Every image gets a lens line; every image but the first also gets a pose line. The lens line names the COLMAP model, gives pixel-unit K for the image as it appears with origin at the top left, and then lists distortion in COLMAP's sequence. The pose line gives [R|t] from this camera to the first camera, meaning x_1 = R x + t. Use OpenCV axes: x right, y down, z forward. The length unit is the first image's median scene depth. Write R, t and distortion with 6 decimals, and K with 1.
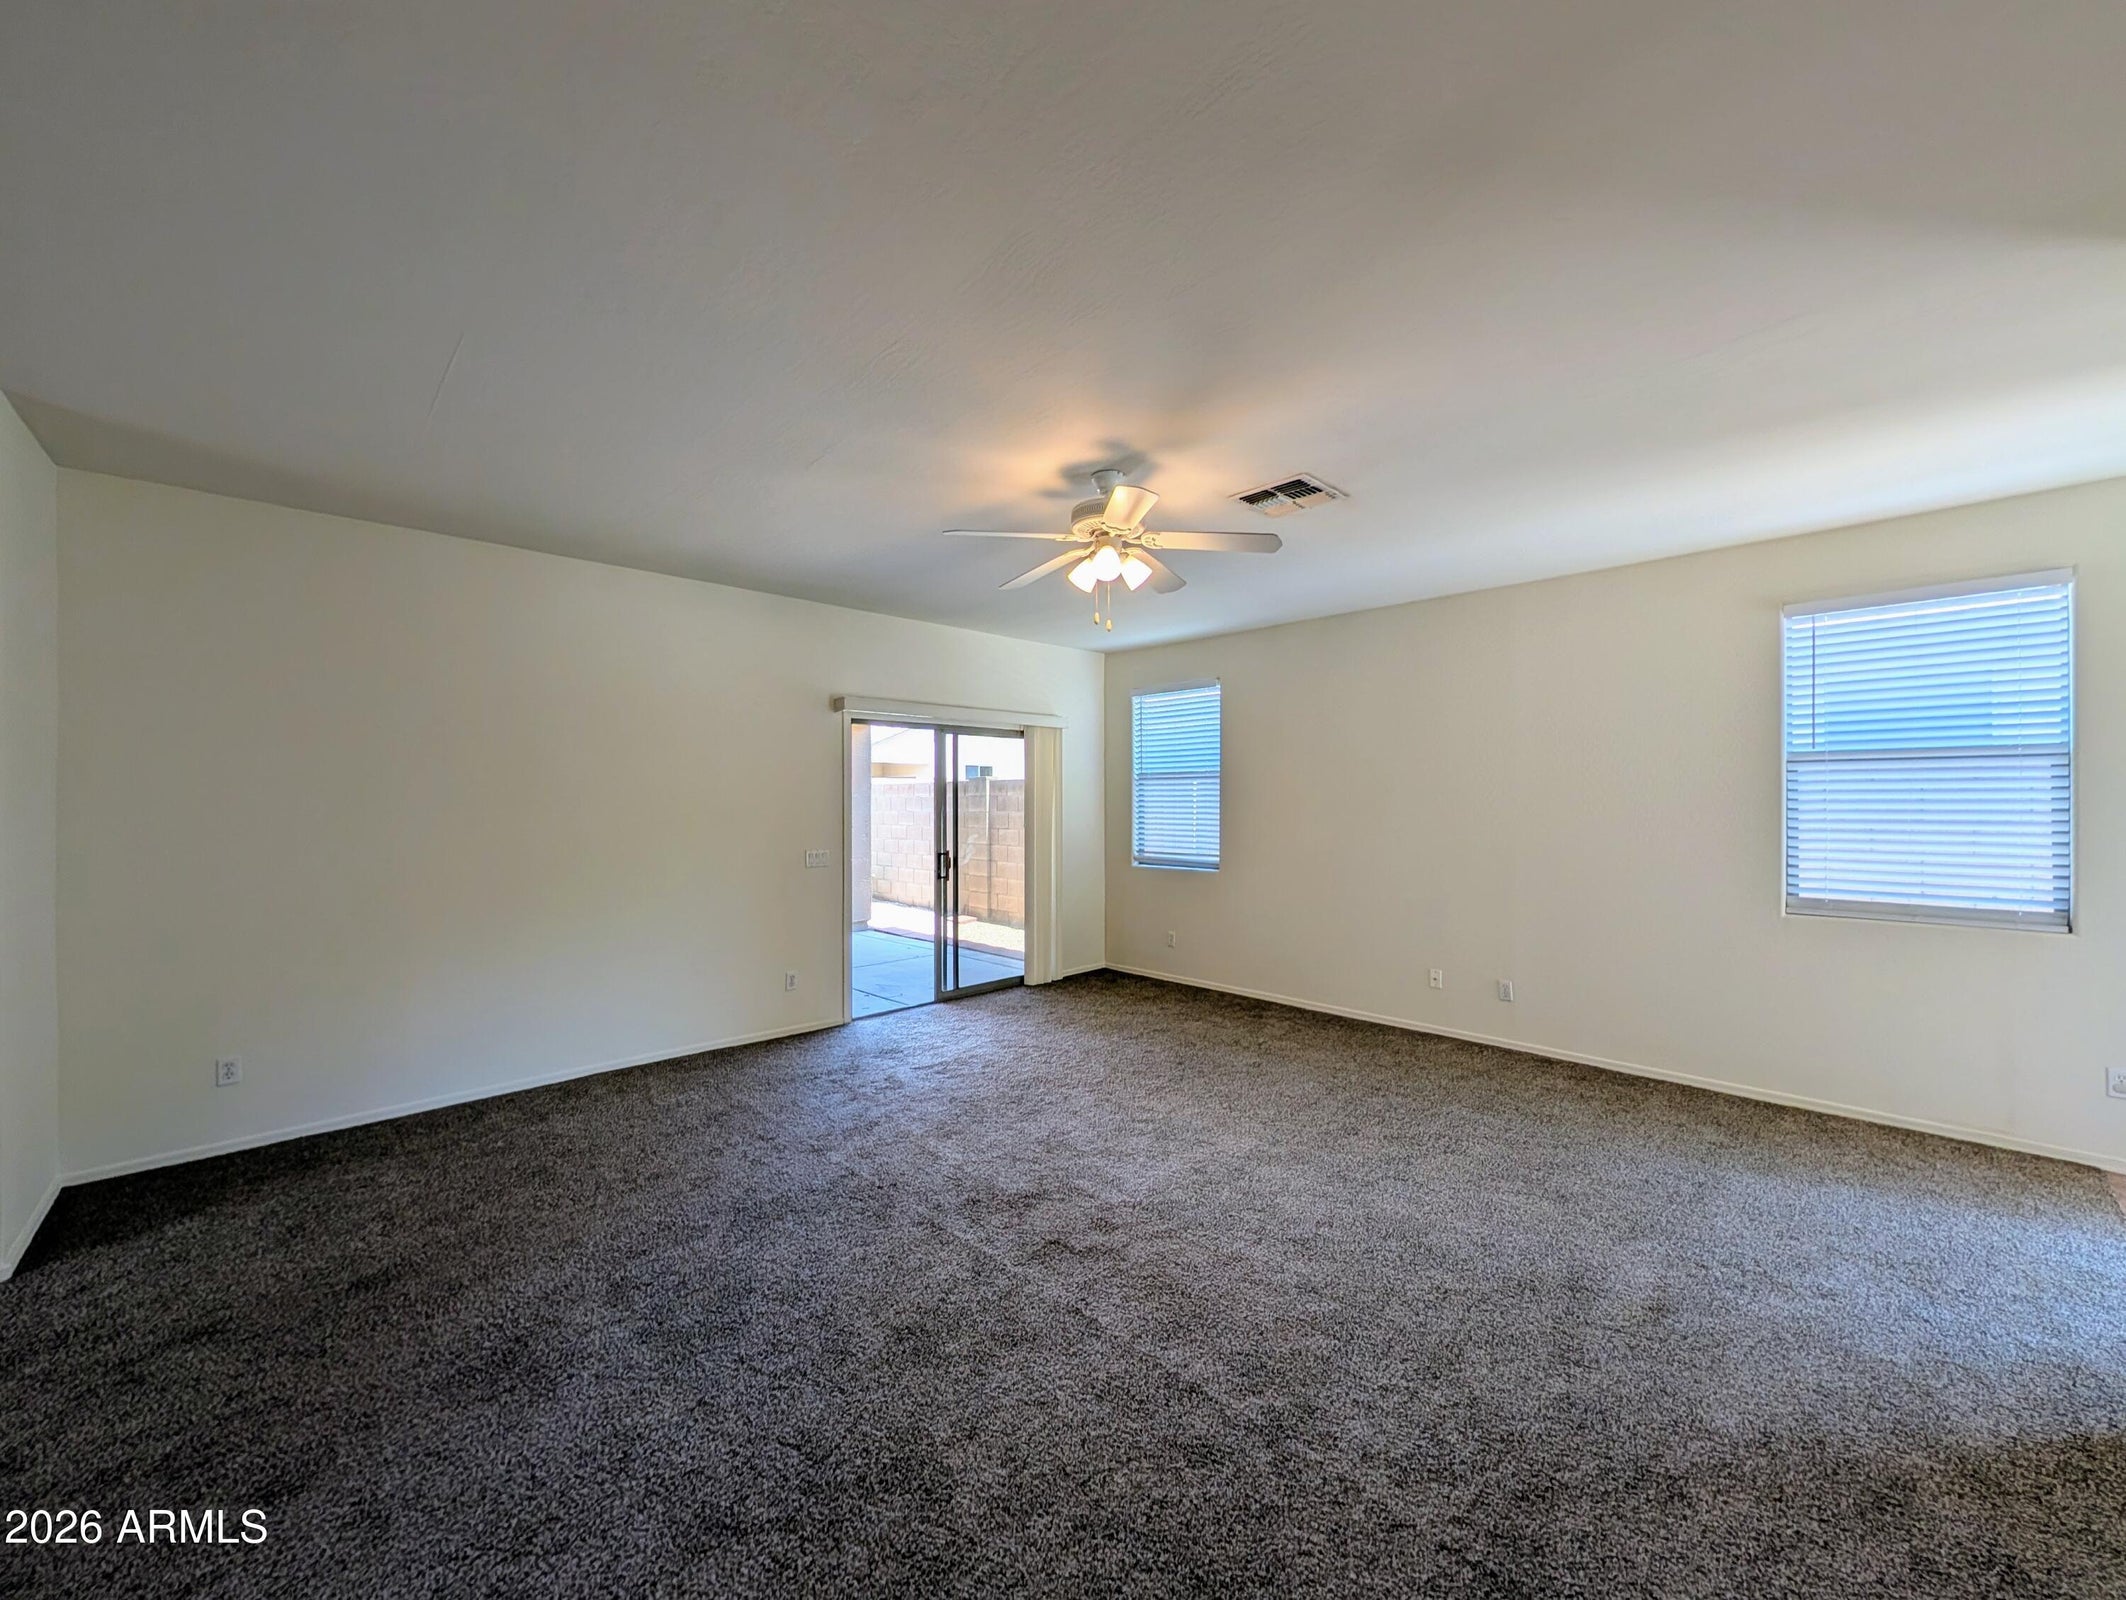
lens RADIAL K [[818.7, 0, 1063.5], [0, 818.7, 796.6], [0, 0, 1]] dist [0.000573, 0.000187]
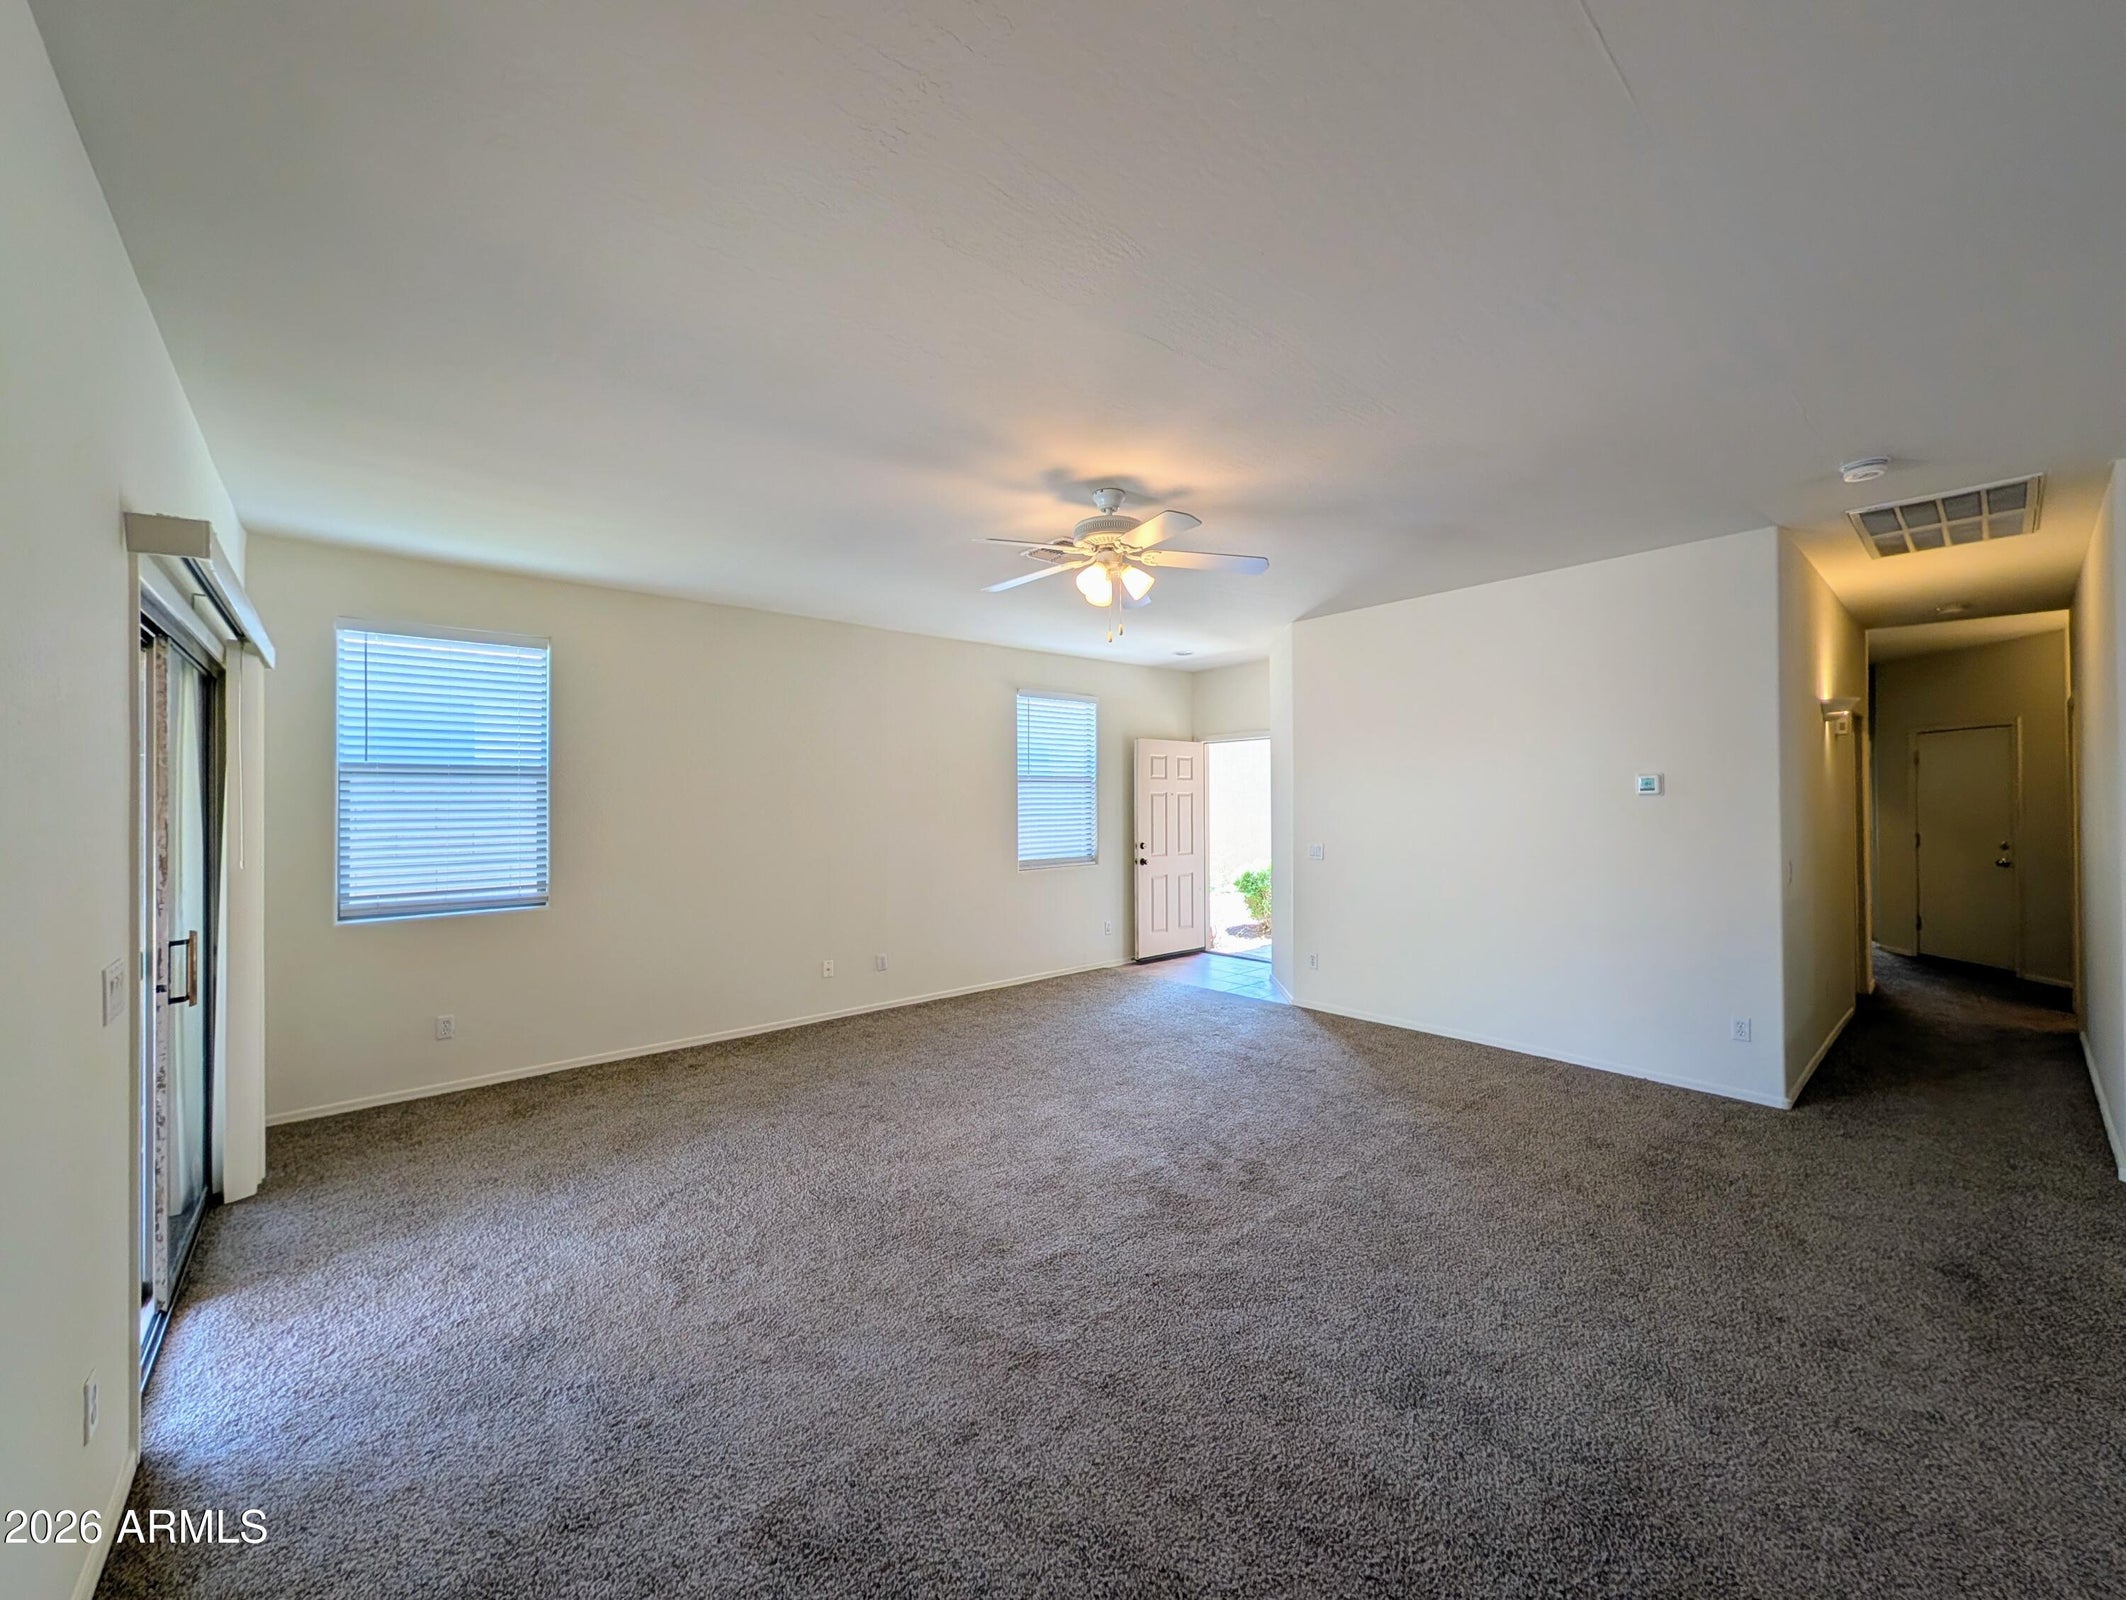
lens RADIAL K [[818.7, 0, 1063.5], [0, 818.7, 796.6], [0, 0, 1]] dist [0.000573, 0.000187]
pose [[0.065225, 0.006874, 0.997847, -0.595570], [0.007364, 0.999946, -0.007369, 0.003360], [-0.997843, 0.007829, 0.065171, 0.597101]]
